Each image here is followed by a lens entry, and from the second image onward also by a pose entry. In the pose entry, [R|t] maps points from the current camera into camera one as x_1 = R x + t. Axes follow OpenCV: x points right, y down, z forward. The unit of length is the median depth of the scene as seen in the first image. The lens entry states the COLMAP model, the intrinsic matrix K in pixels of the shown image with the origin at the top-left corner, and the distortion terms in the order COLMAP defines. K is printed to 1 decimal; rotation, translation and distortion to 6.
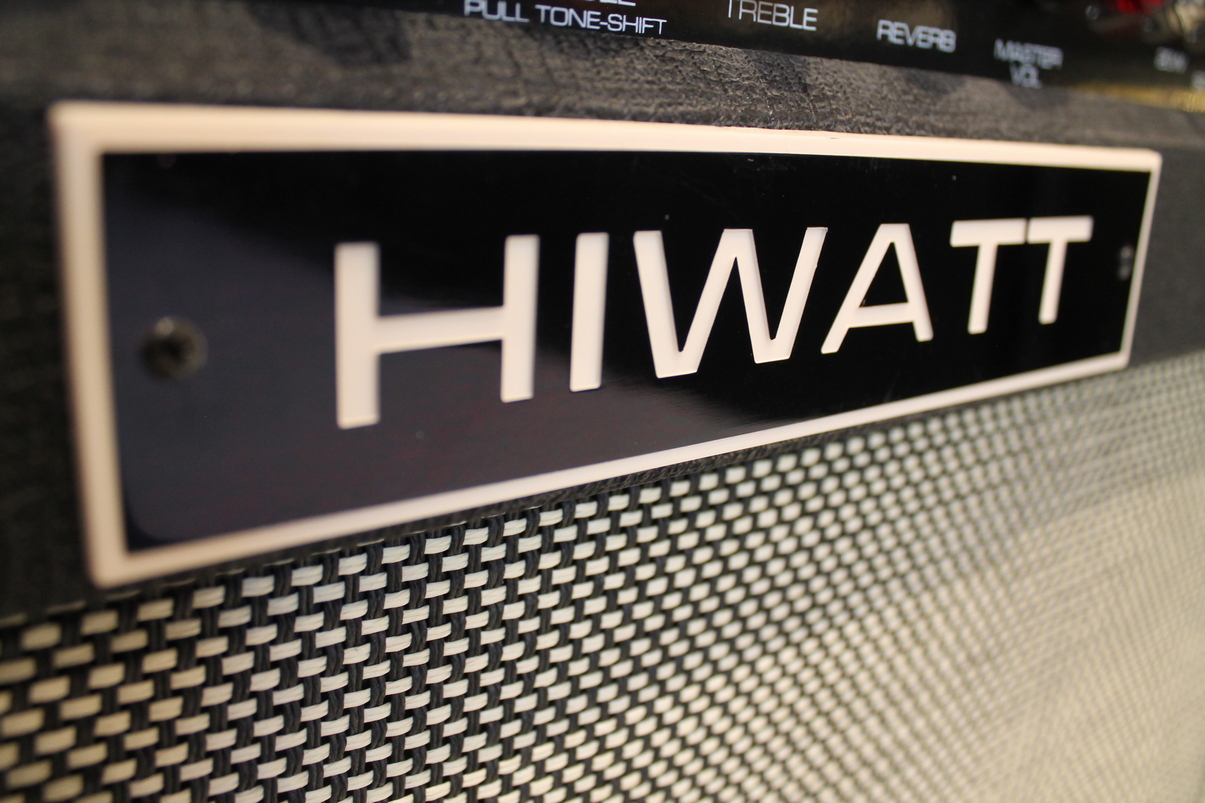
lens RADIAL K [[1061.4, 0, 602.5], [0, 1061.4, 401.5], [0, 0, 1]] dist [-0.104804, 0.001110]
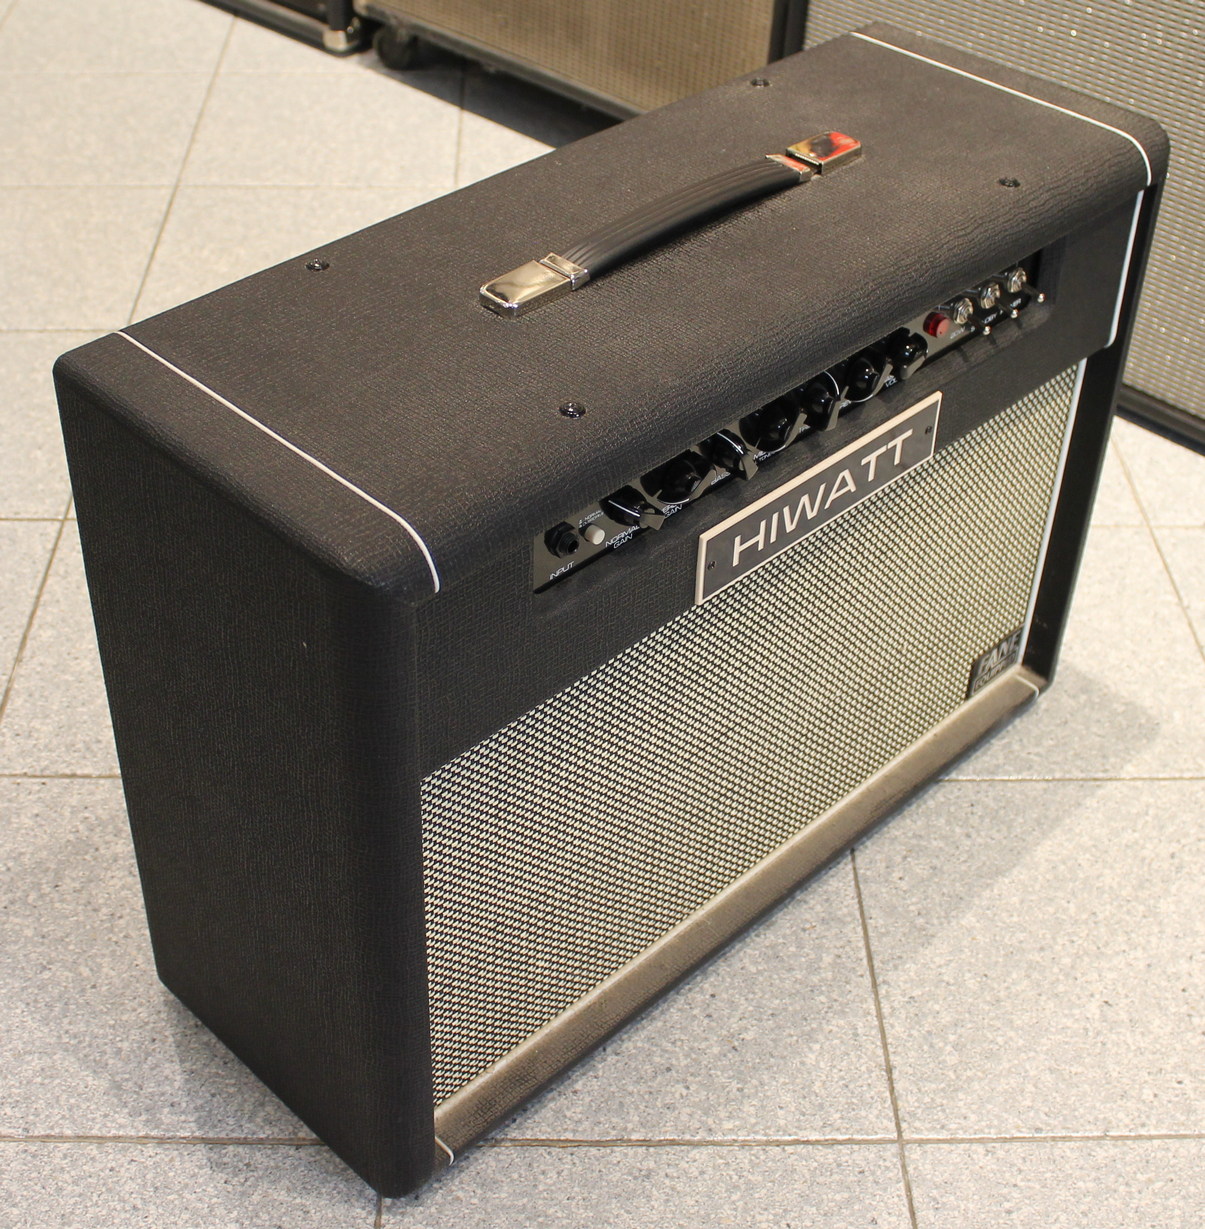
lens RADIAL K [[1825.3, 0, 550.8], [0, 1825.3, 609.9], [0, 0, 1]] dist [-0.106767, 0.015296]
pose [[0.993542, -0.102814, 0.047990, -1.172482], [0.075421, 0.914439, 0.397634, -2.504375], [-0.084766, -0.391446, 0.916288, -5.280695]]
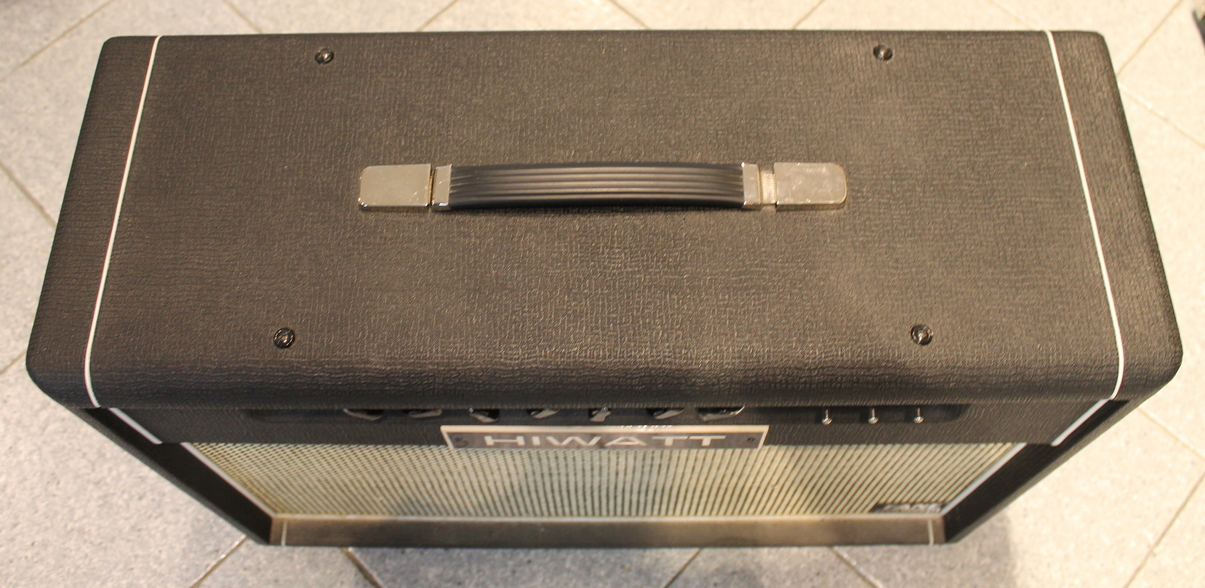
lens RADIAL K [[1110.5, 0, 617.8], [0, 1110.5, 190.6], [0, 0, 1]] dist [-0.157115, 0.166026]
pose [[0.787225, 0.510291, -0.346238, 1.364842], [-0.121343, 0.678672, 0.724348, -4.302219], [0.604610, -0.528211, 0.596188, -1.190759]]
